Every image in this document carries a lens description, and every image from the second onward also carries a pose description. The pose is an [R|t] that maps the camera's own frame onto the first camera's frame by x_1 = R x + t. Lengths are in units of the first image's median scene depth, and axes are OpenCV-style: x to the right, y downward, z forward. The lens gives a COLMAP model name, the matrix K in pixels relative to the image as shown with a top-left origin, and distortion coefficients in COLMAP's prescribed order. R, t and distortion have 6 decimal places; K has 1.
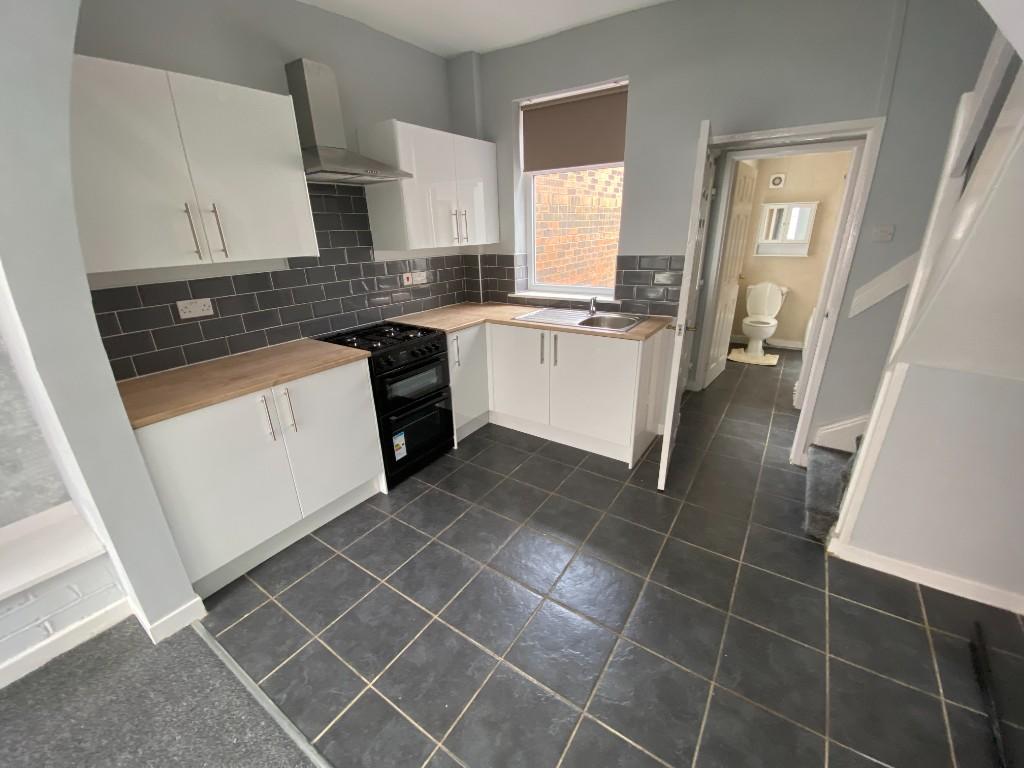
lens RADIAL K [[414.7, 0, 508.9], [0, 414.7, 384.6], [0, 0, 1]] dist [0.019134, -0.021729]
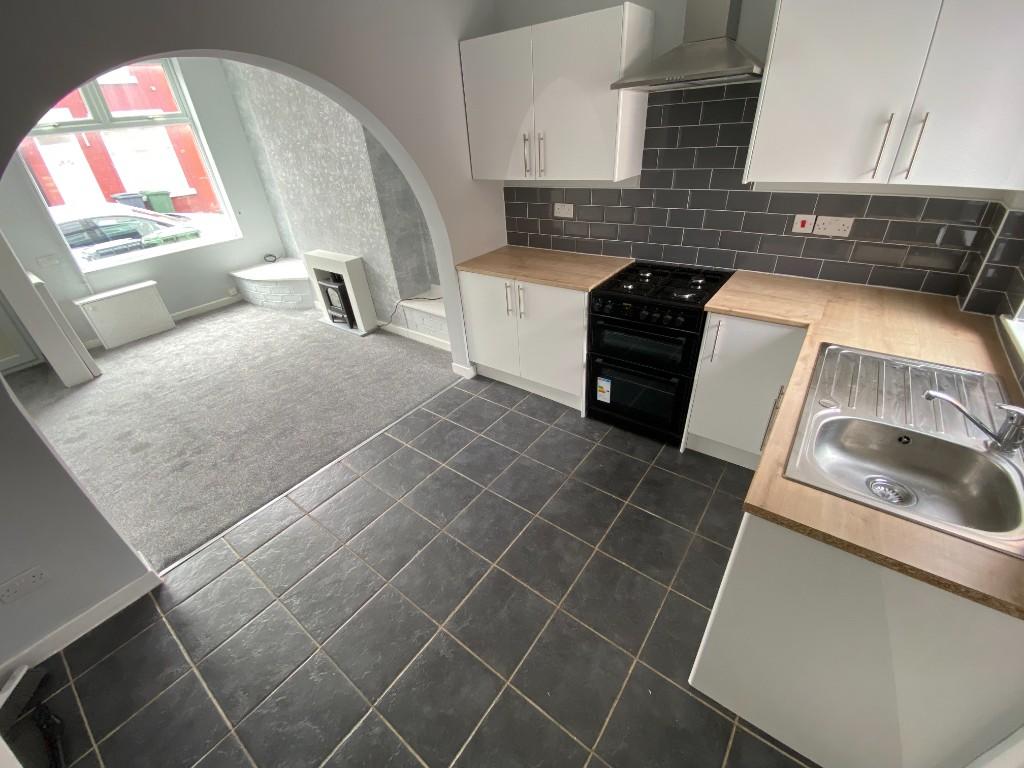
lens RADIAL K [[414.7, 0, 508.9], [0, 414.7, 384.6], [0, 0, 1]] dist [0.019134, -0.021729]
pose [[-0.066453, 0.542724, -0.837278, 0.525804], [-0.285416, 0.793731, 0.537149, -0.301577], [0.956097, 0.274668, 0.102156, 0.617298]]
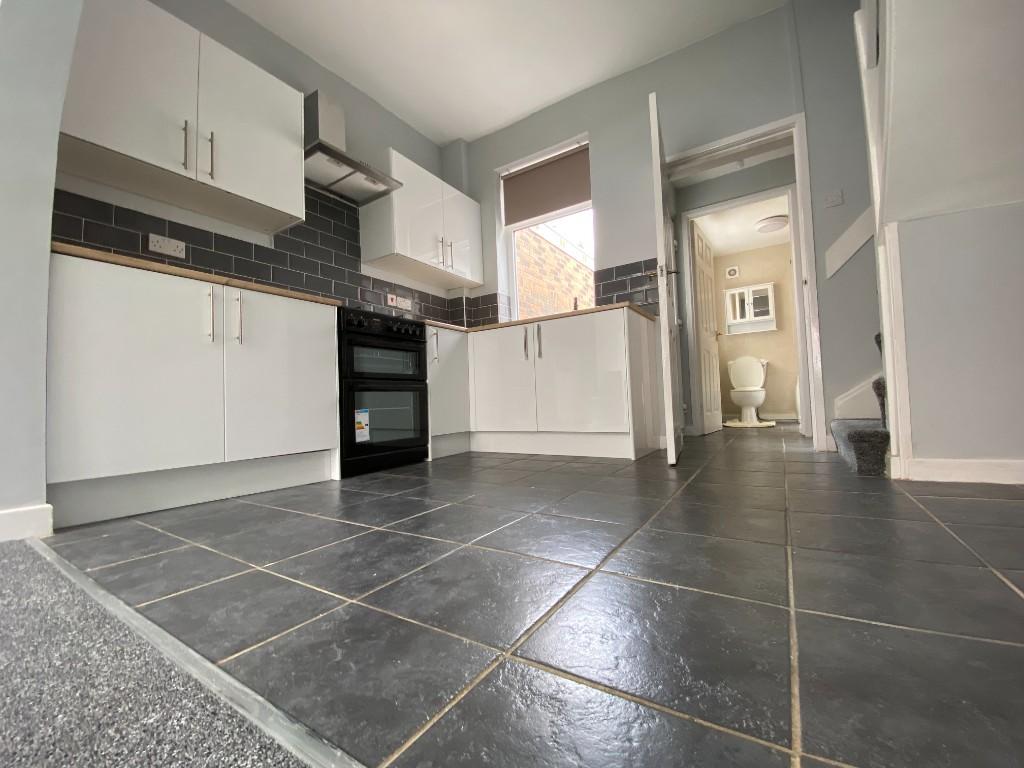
lens RADIAL K [[414.7, 0, 508.9], [0, 414.7, 384.6], [0, 0, 1]] dist [0.019134, -0.021729]
pose [[0.999693, -0.009139, 0.023010, 0.018927], [0.017448, 0.919425, -0.392878, 0.376654], [-0.017566, 0.393159, 0.919303, 0.157149]]
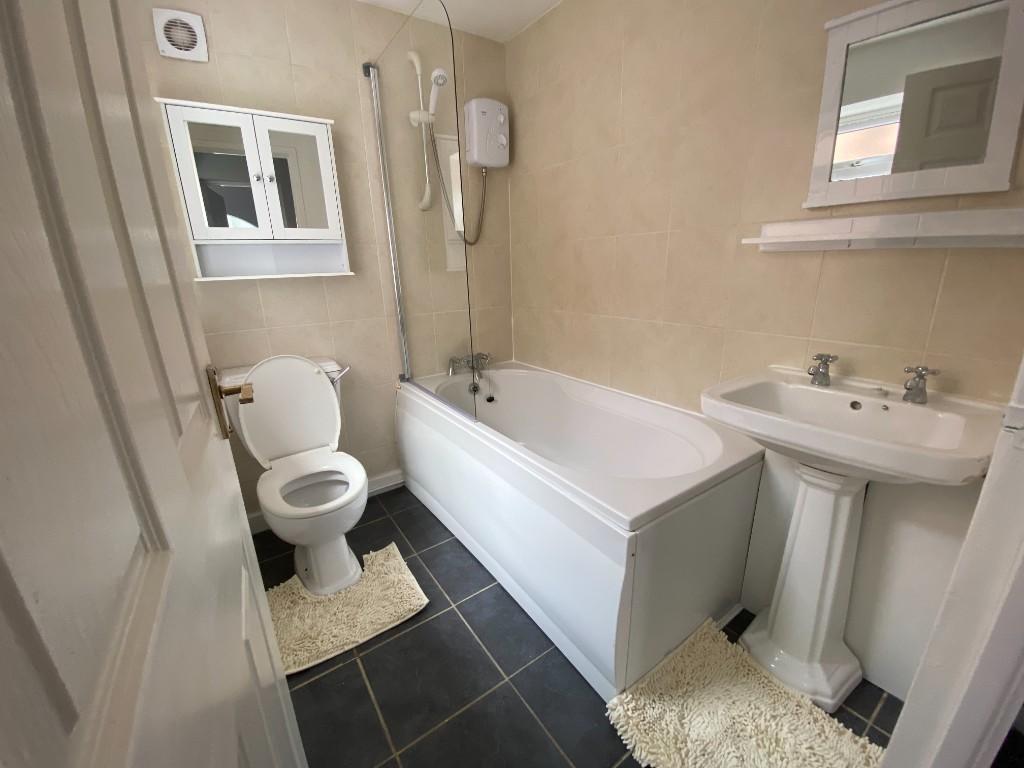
lens RADIAL K [[414.7, 0, 508.9], [0, 414.7, 384.6], [0, 0, 1]] dist [0.019134, -0.021729]
pose [[0.354184, -0.248605, 0.901526, 0.679421], [0.349693, 0.929292, 0.118877, -0.352877], [-0.867334, 0.273153, 0.416076, 1.254715]]
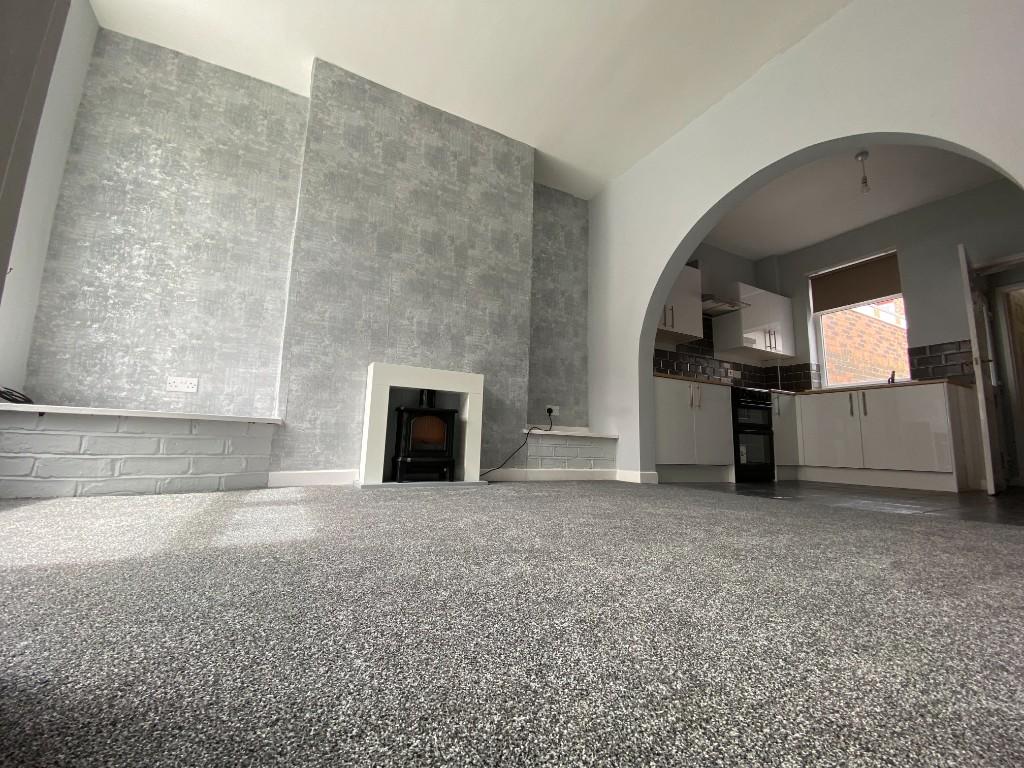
lens RADIAL K [[414.7, 0, 508.9], [0, 414.7, 384.6], [0, 0, 1]] dist [0.019134, -0.021729]
pose [[0.884972, -0.014339, -0.465423, -0.280774], [-0.210397, 0.879362, -0.427147, 0.679997], [0.415401, 0.475937, 0.775194, -0.569294]]
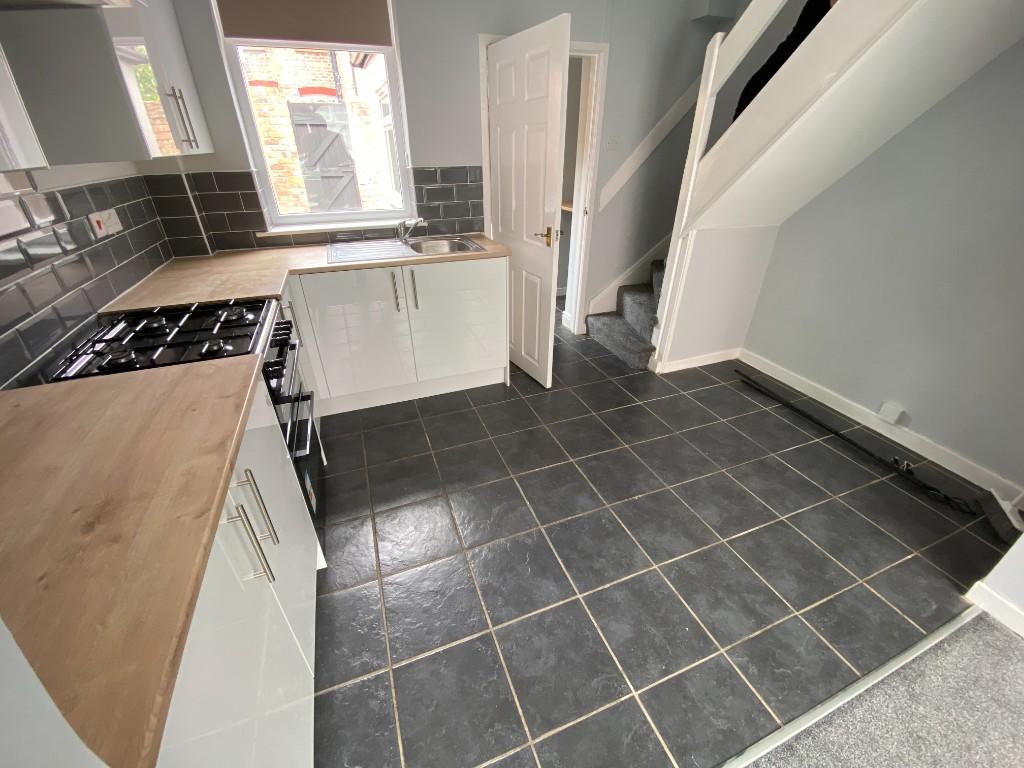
lens RADIAL K [[414.7, 0, 508.9], [0, 414.7, 384.6], [0, 0, 1]] dist [0.019134, -0.021729]
pose [[0.570933, -0.387097, 0.724011, -0.442349], [0.276537, 0.921009, 0.274354, -0.080860], [-0.773022, 0.043578, 0.632881, 0.333220]]
